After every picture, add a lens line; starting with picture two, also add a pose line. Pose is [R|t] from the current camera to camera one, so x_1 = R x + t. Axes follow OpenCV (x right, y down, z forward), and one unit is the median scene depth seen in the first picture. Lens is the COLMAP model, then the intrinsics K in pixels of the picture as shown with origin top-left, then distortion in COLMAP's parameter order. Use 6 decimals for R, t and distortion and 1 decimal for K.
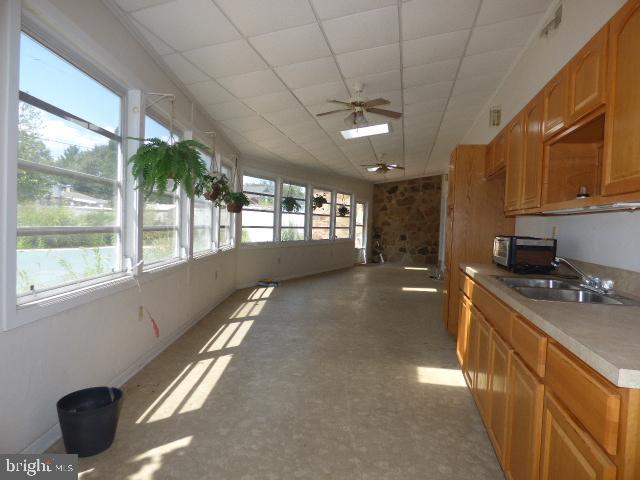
lens RADIAL K [[388.1, 0, 320.0], [0, 388.1, 240.0], [0, 0, 1]] dist [-0.005447, -0.001268]
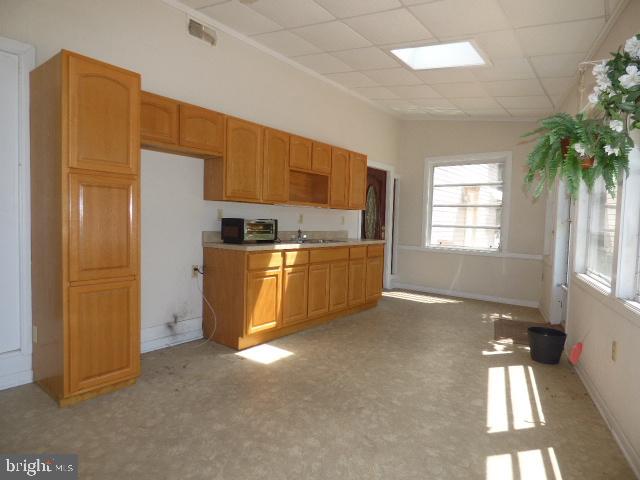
lens RADIAL K [[388.1, 0, 320.0], [0, 388.1, 240.0], [0, 0, 1]] dist [-0.005447, -0.001268]
pose [[-0.903359, -0.079662, 0.421423, -0.259440], [-0.042079, 0.994320, 0.097758, -0.072059], [-0.426817, 0.070578, -0.901580, 1.965551]]
